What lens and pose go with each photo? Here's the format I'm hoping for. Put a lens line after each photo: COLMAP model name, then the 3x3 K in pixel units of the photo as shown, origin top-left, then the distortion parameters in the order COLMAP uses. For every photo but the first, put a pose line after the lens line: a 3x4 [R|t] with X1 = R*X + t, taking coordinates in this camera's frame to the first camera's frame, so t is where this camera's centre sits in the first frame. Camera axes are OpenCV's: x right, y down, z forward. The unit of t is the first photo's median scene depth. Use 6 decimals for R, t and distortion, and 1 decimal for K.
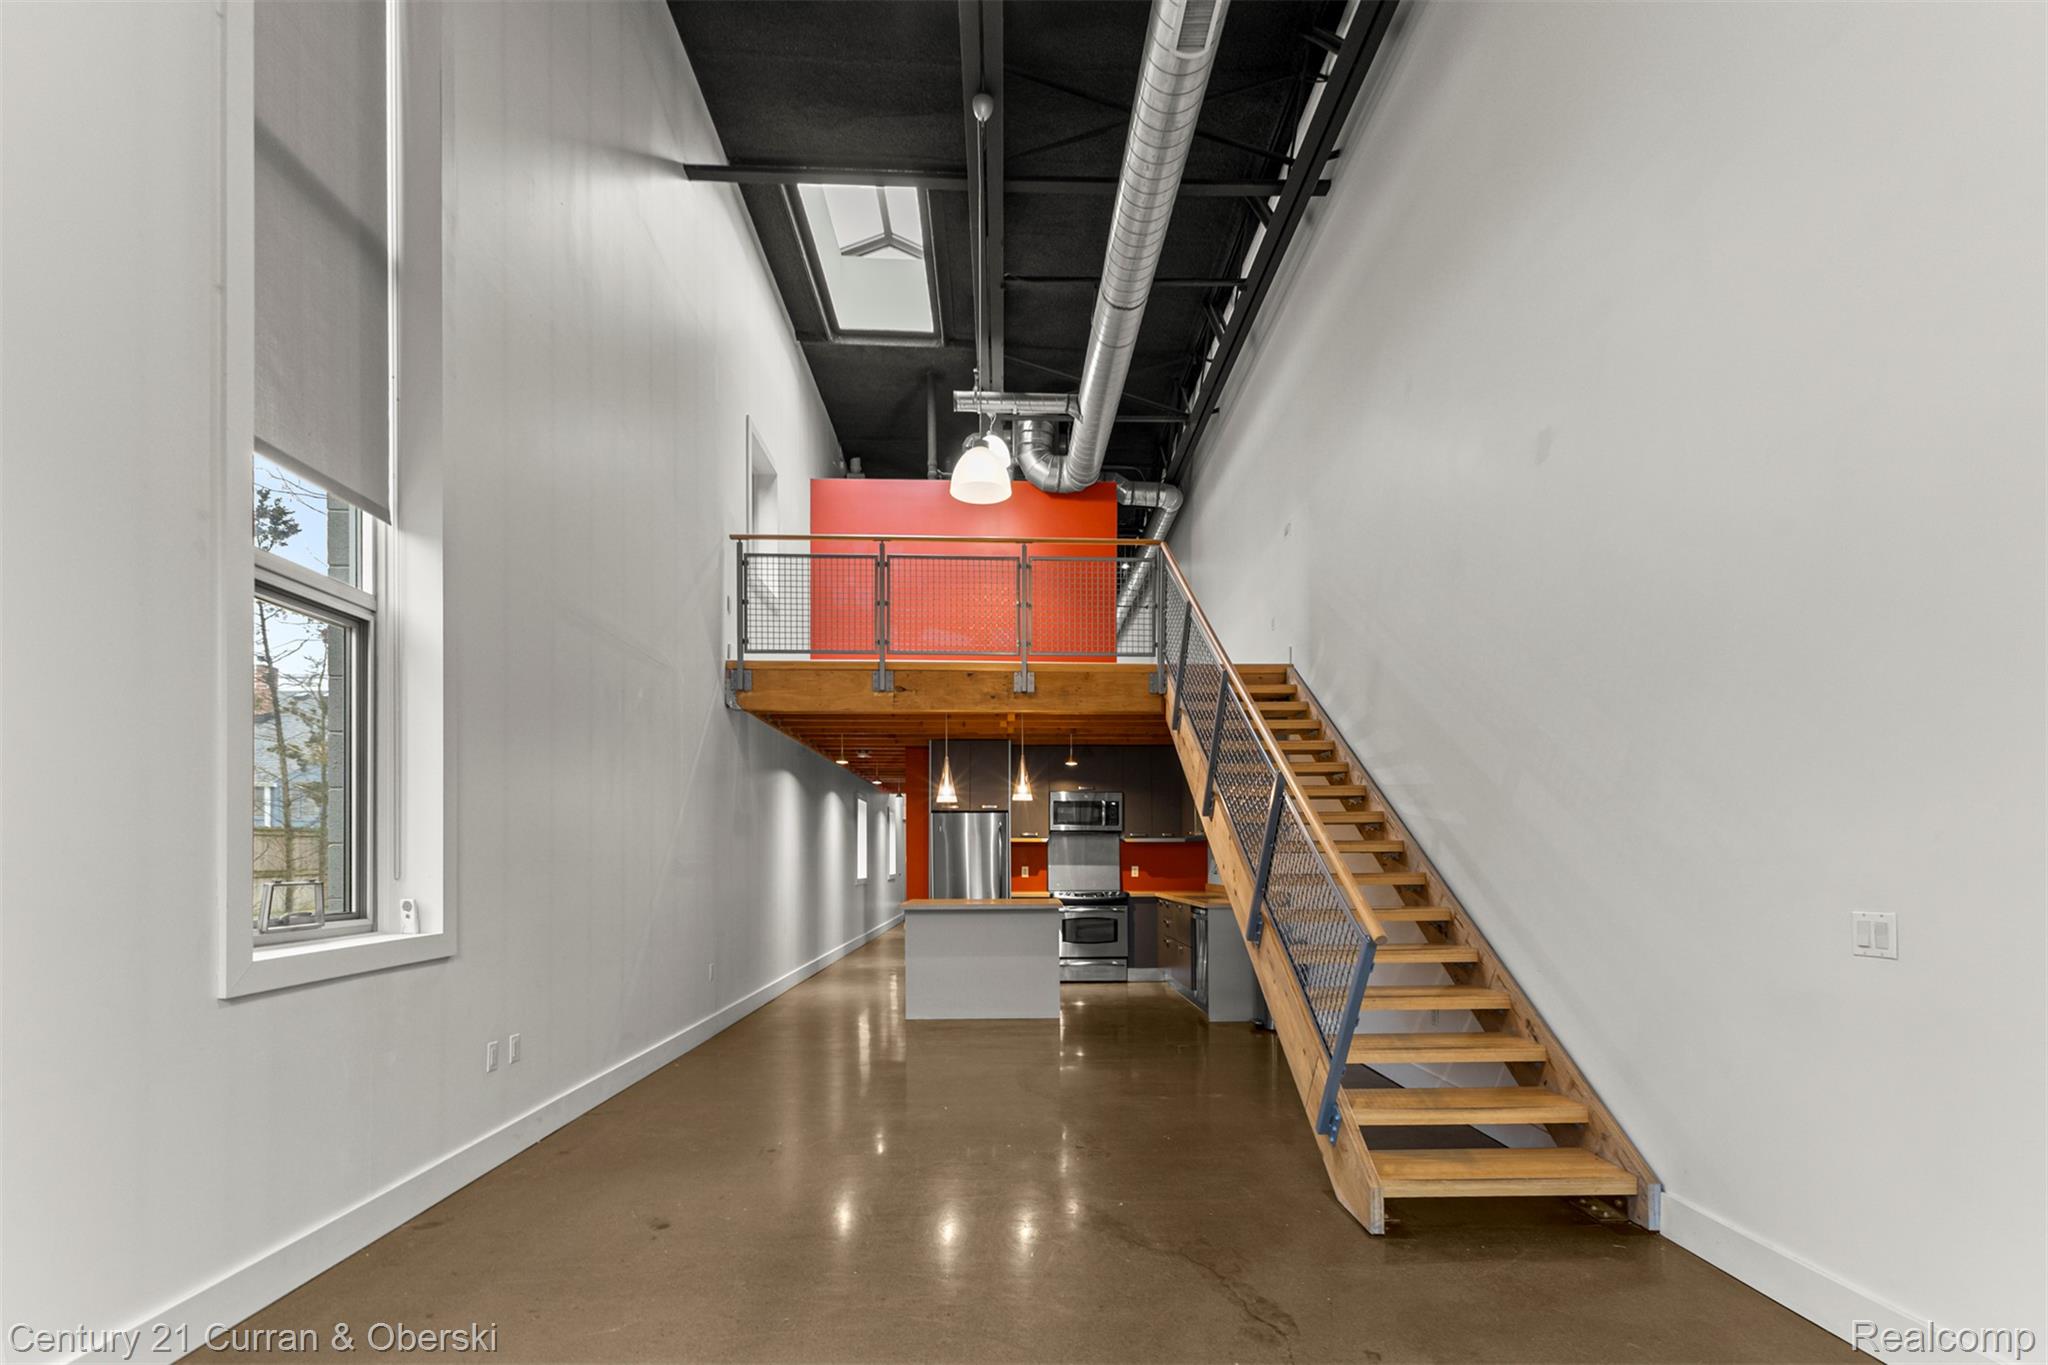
lens RADIAL K [[921.1, 0, 1029.9], [0, 921.1, 833.1], [0, 0, 1]] dist [-0.000152, 0.000340]
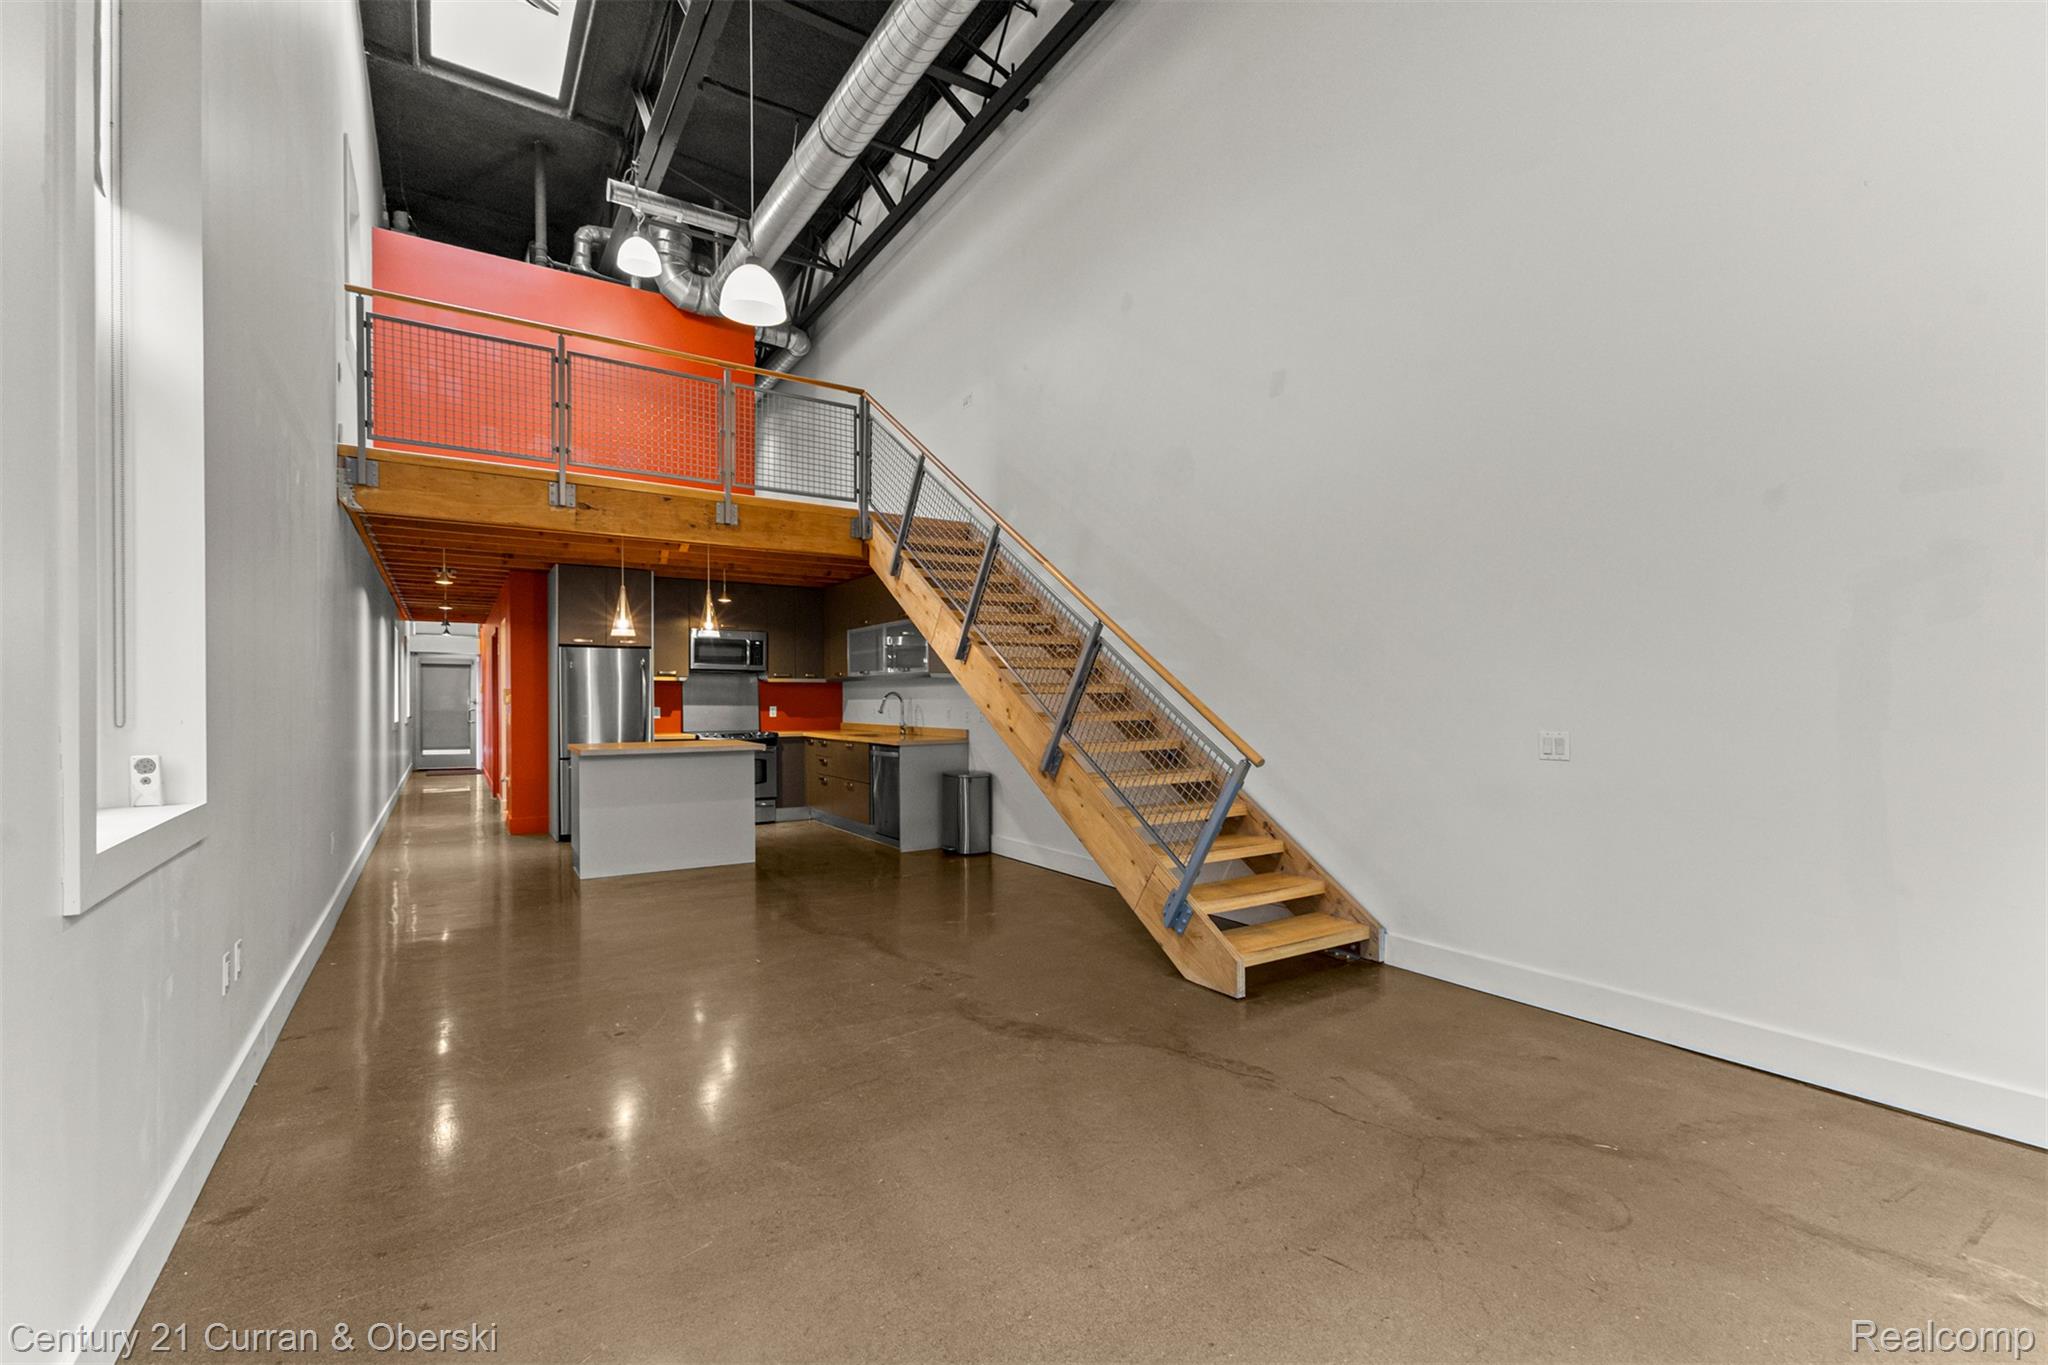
lens RADIAL K [[890.3, 0, 1024.0], [0, 890.3, 682.5], [0, 0, 1]] dist [0.003224, 0.000510]
pose [[0.859119, 0.010749, 0.511663, -0.211223], [-0.015155, 0.999875, 0.004441, 0.002300], [-0.511552, -0.011570, 0.859175, 0.047918]]
